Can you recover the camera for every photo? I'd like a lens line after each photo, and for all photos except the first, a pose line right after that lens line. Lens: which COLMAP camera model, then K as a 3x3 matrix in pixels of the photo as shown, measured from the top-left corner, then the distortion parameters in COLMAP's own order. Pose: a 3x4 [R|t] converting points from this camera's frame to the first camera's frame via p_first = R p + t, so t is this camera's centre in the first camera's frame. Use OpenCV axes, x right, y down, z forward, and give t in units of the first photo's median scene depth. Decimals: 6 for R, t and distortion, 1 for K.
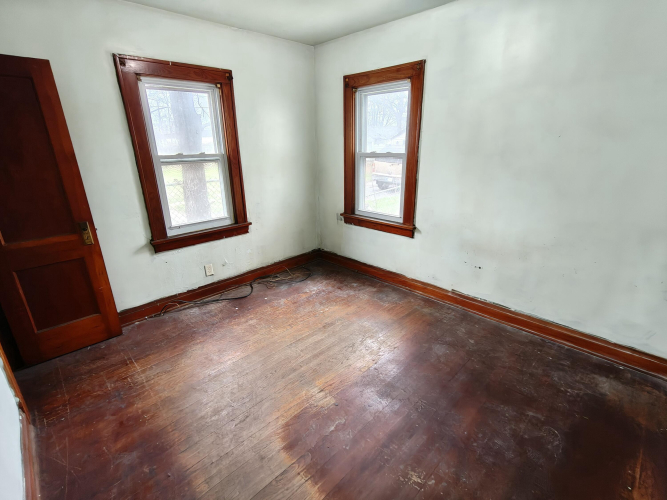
lens RADIAL K [[314.7, 0, 333.5], [0, 314.7, 249.8], [0, 0, 1]] dist [-0.000606, 0.003359]
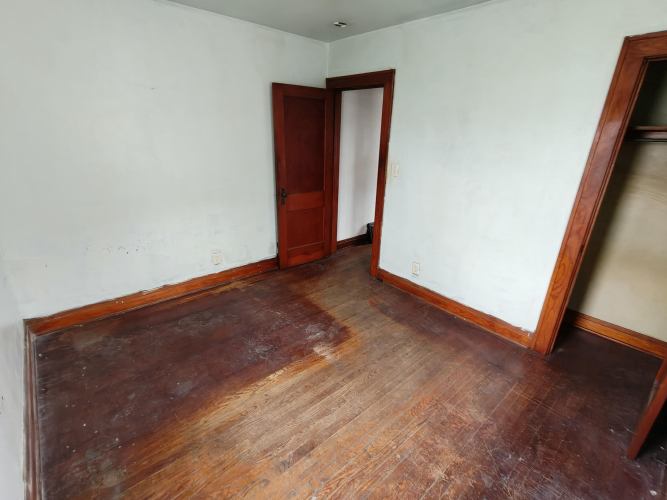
lens RADIAL K [[314.7, 0, 333.5], [0, 314.7, 251.1], [0, 0, 1]] dist [-0.000606, 0.003359]
pose [[-0.998525, -0.033917, 0.042407, -0.102711], [0.001373, 0.764934, 0.644108, -0.564478], [-0.054285, 0.643216, -0.763758, 1.507495]]
